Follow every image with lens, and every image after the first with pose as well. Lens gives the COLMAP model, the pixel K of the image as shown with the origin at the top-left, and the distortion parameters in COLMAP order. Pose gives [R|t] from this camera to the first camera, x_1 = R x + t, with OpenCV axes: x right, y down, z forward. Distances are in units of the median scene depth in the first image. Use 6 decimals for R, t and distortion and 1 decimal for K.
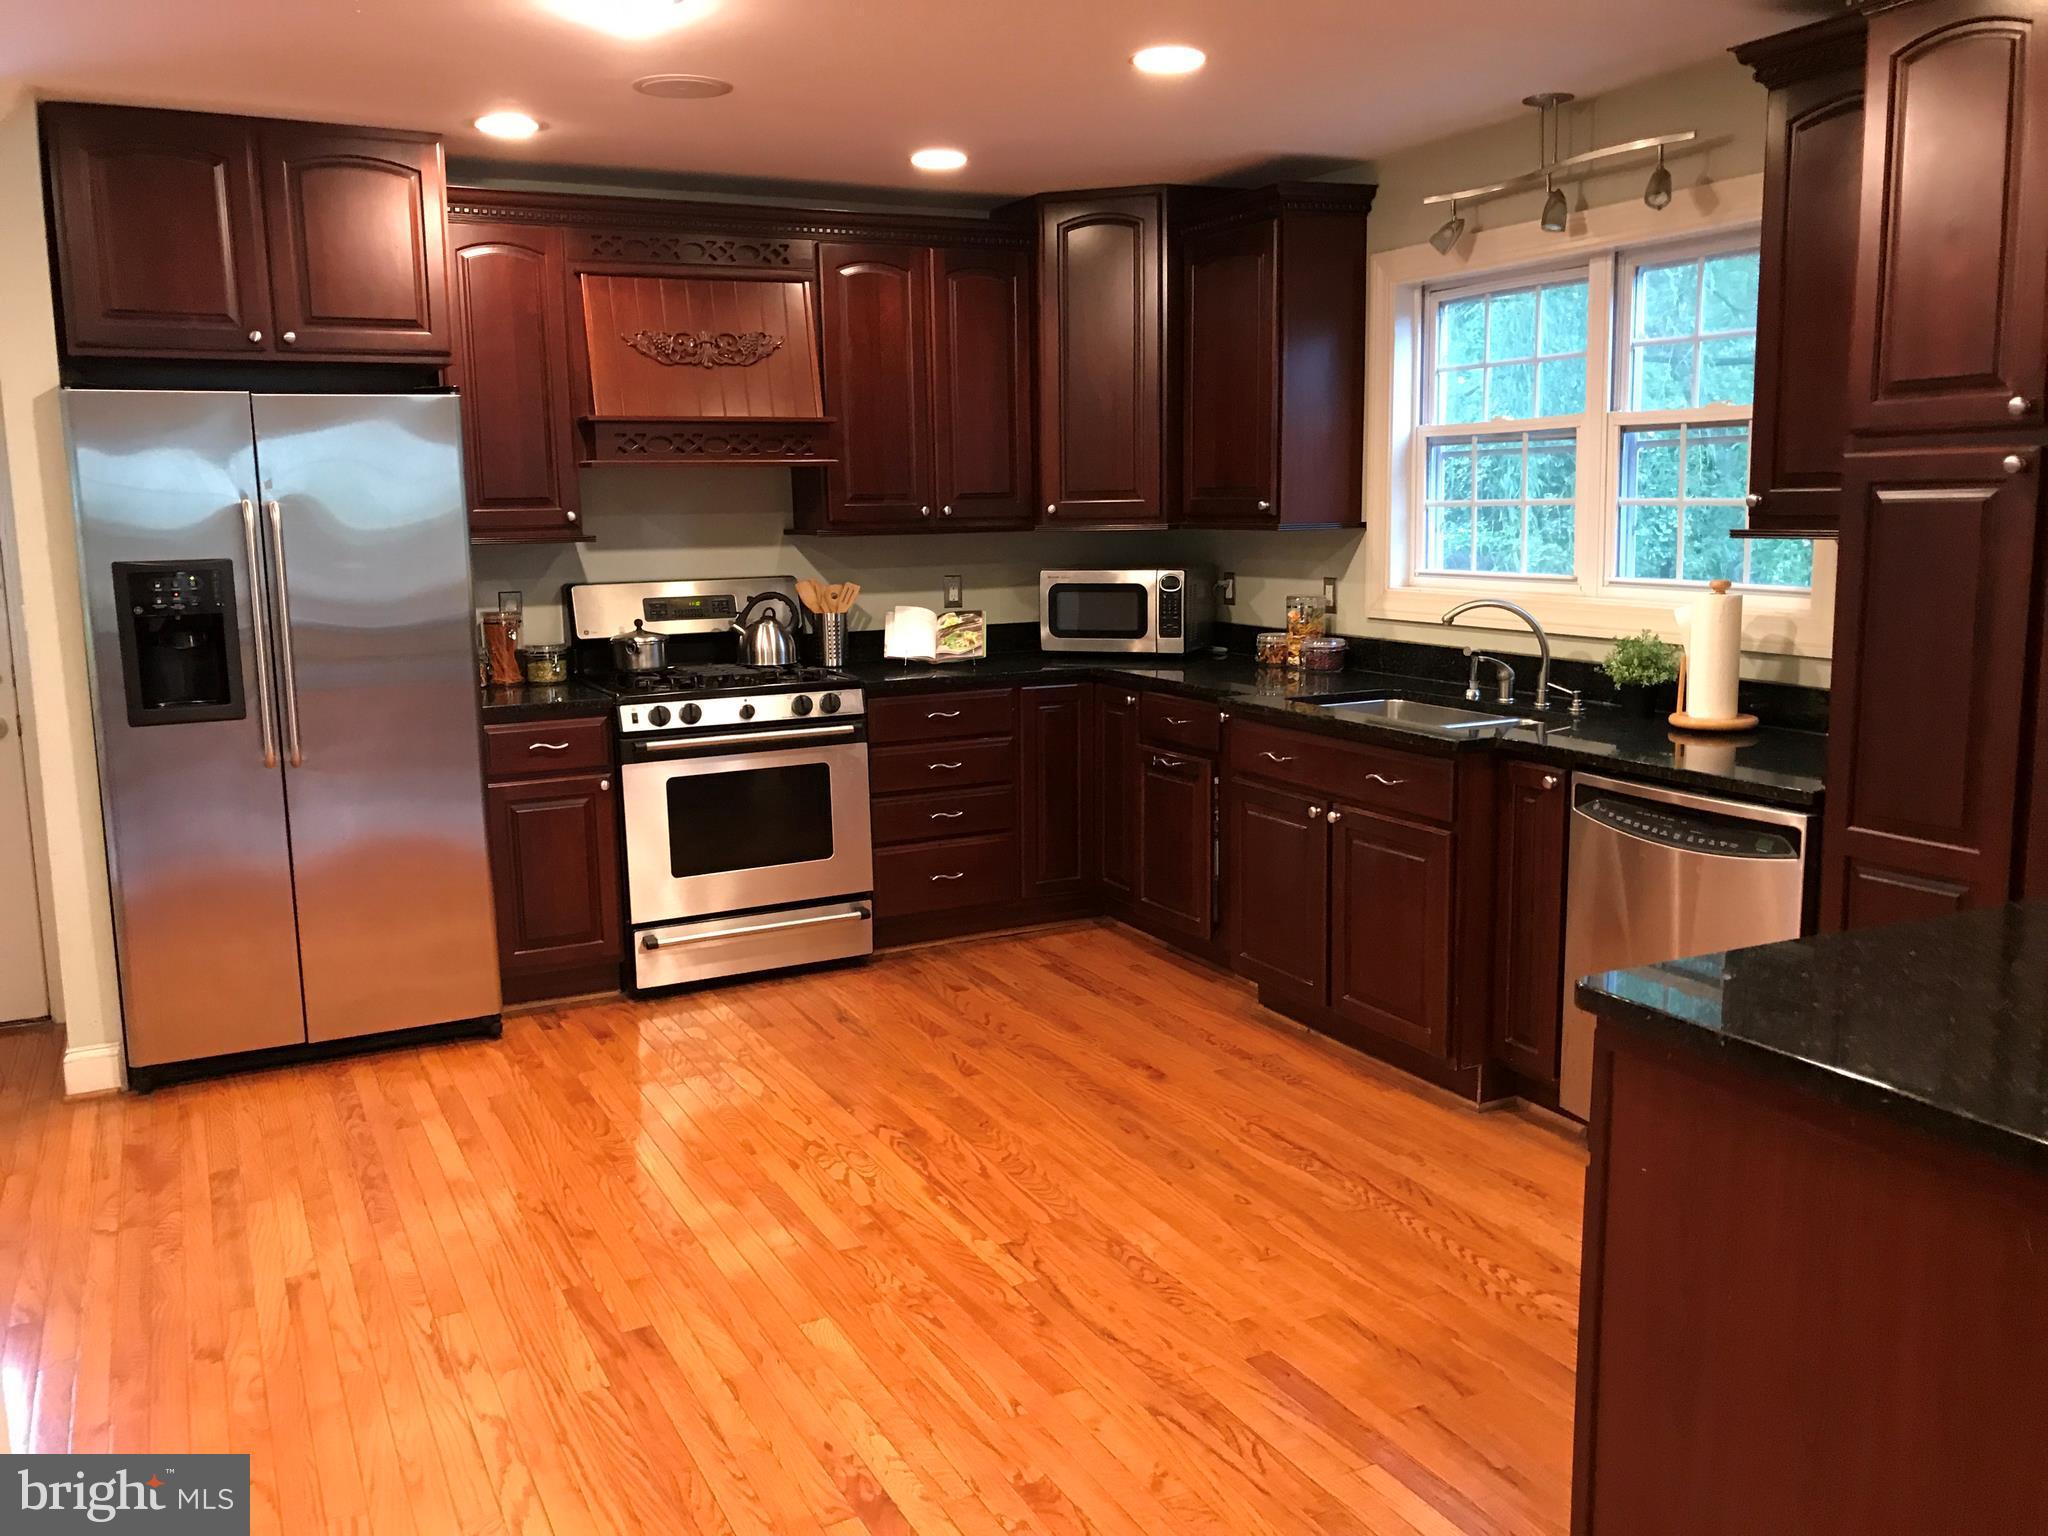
lens RADIAL K [[1710.9, 0, 1022.5], [0, 1710.9, 755.0], [0, 0, 1]] dist [0.016810, -0.002163]
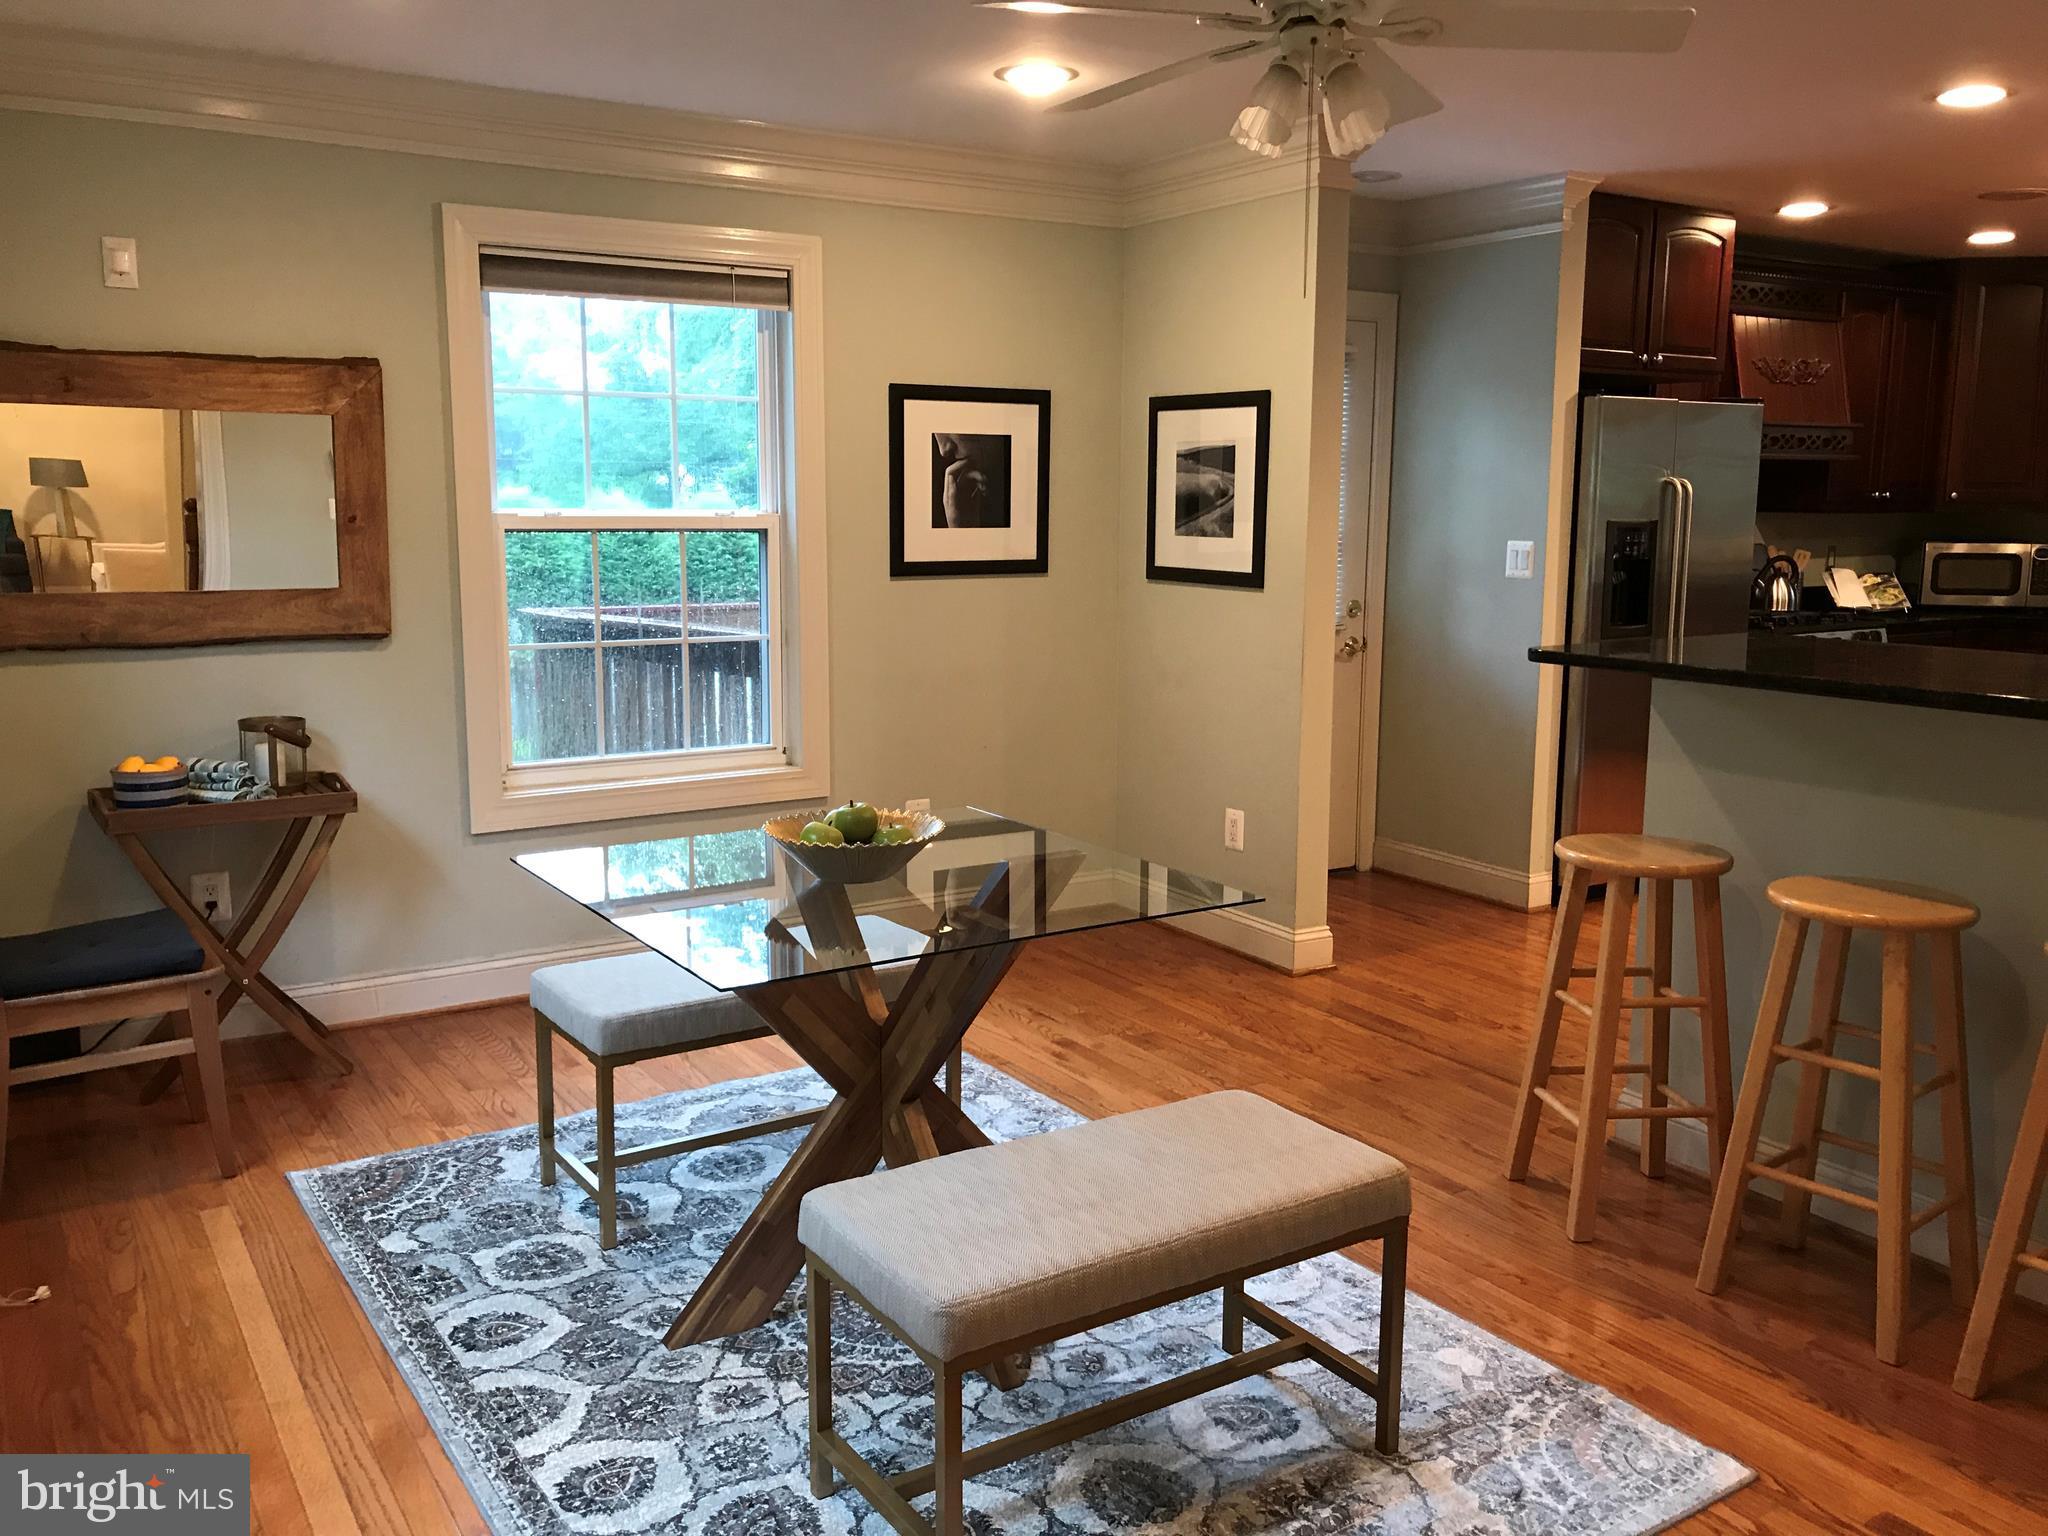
lens RADIAL K [[1710.9, 0, 1023.7], [0, 1710.9, 763.0], [0, 0, 1]] dist [0.016810, -0.002163]
pose [[0.993748, 0.002968, 0.111603, -0.942371], [-0.003743, 0.999970, 0.006738, 0.062757], [-0.111579, -0.007113, 0.993730, -0.273083]]
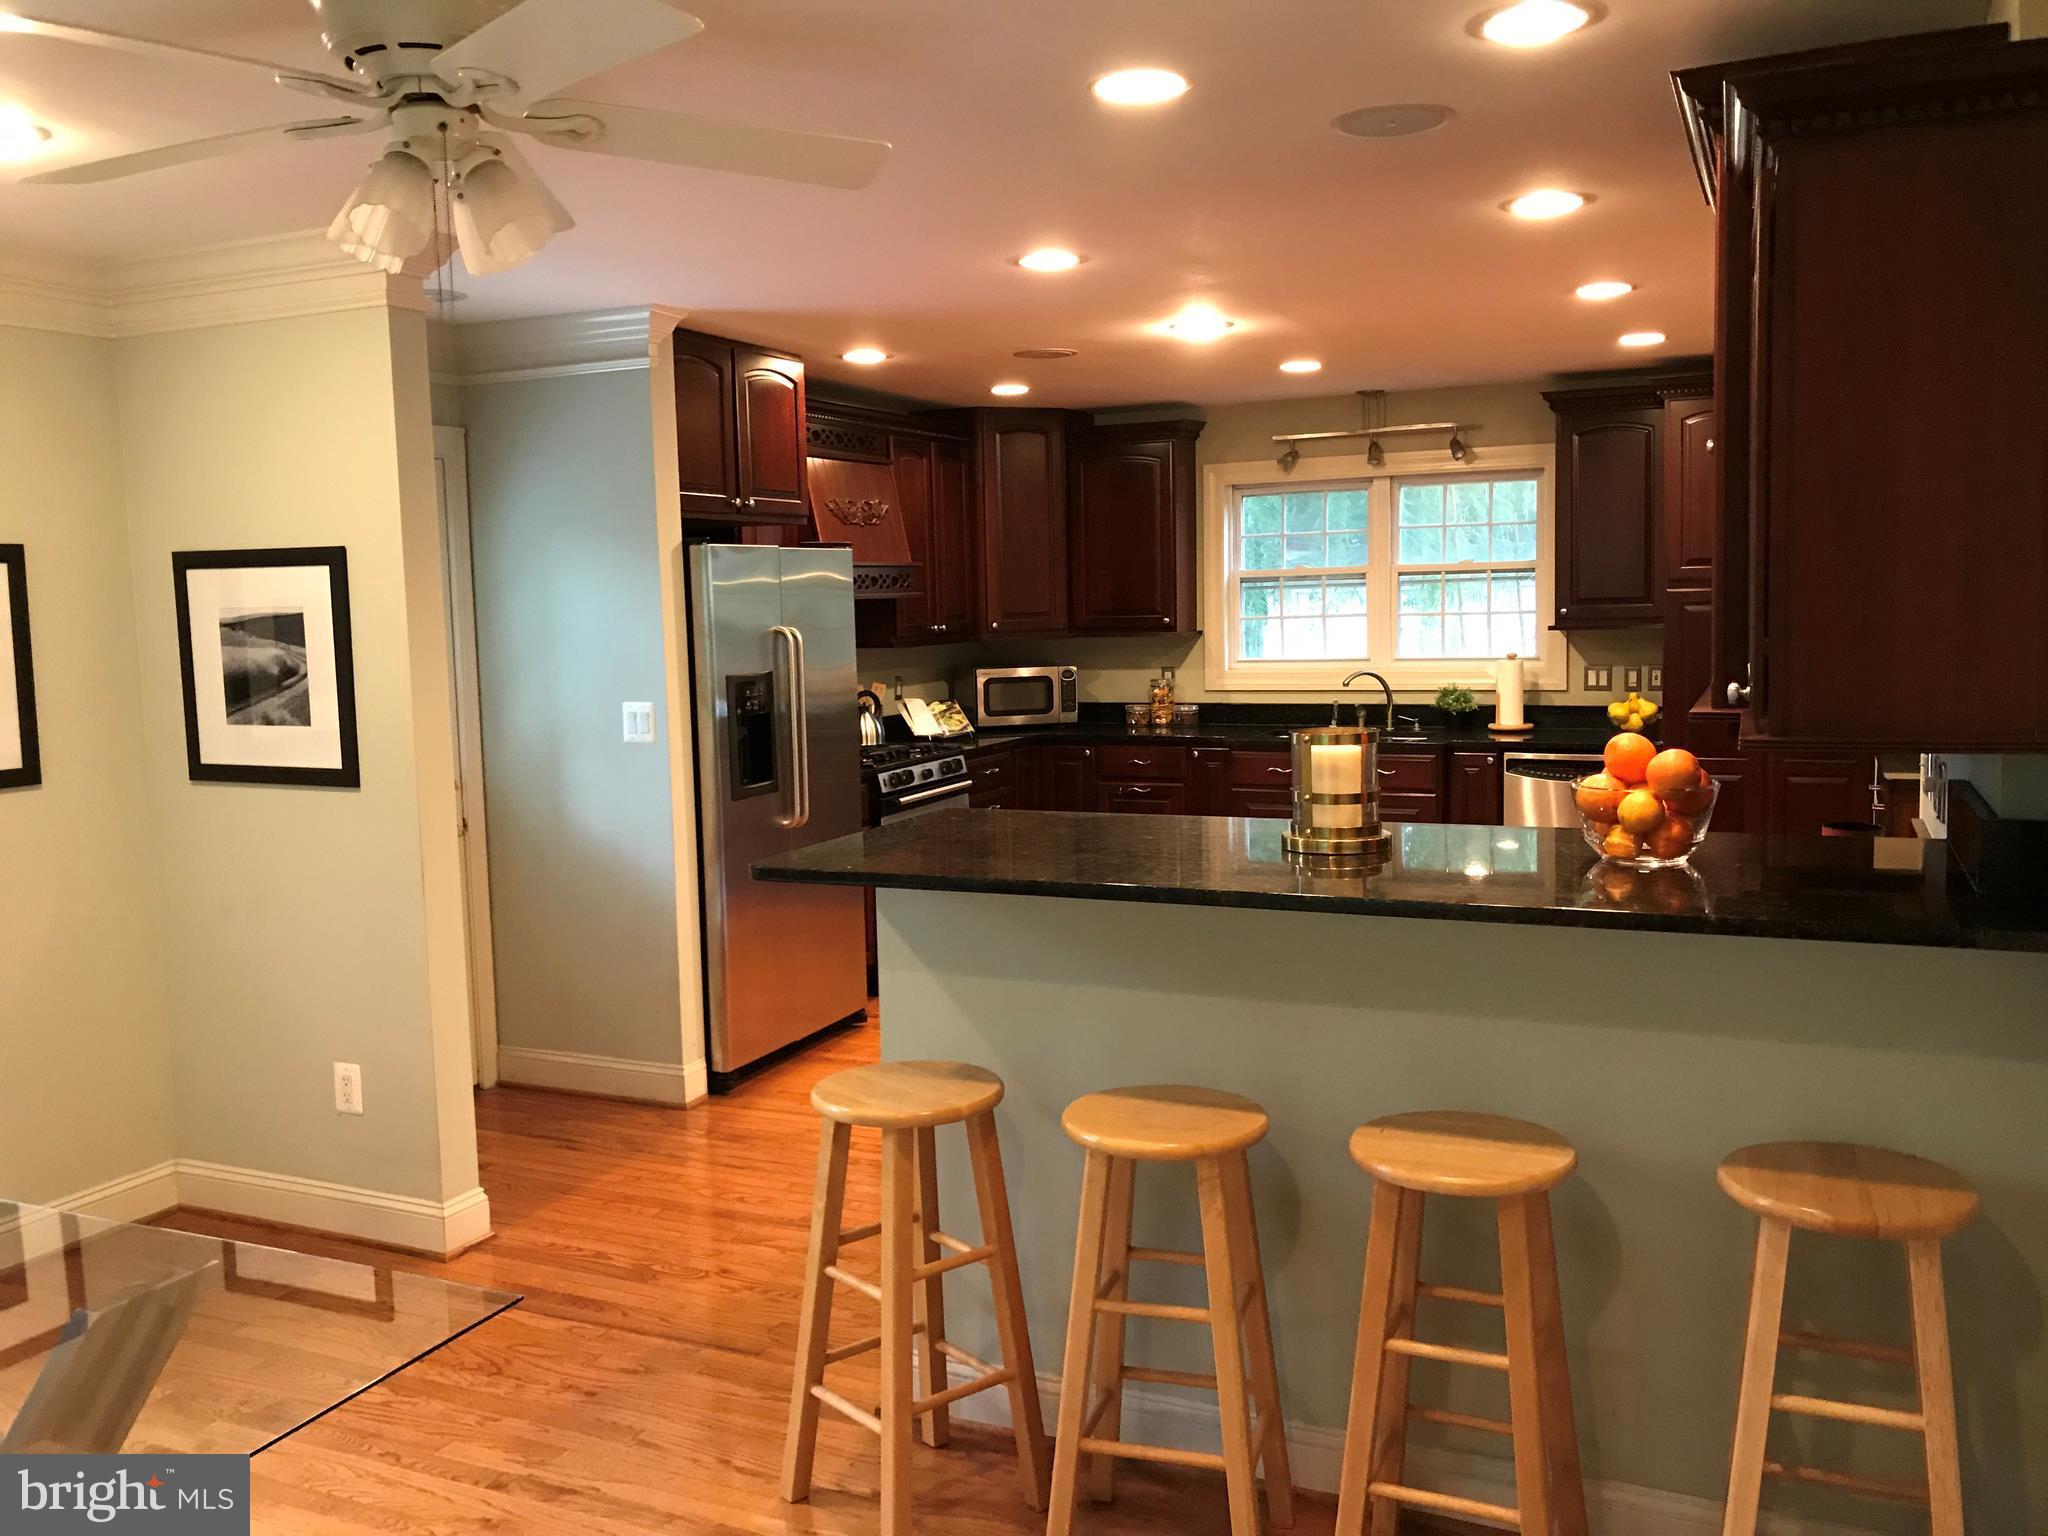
lens RADIAL K [[1710.9, 0, 1011.3], [0, 1710.9, 756.4], [0, 0, 1]] dist [0.016810, -0.002163]
pose [[0.783041, -0.064161, 0.618652, -0.951335], [0.106367, 0.993826, -0.031560, 0.010776], [-0.612807, 0.090517, 0.785031, -0.120906]]
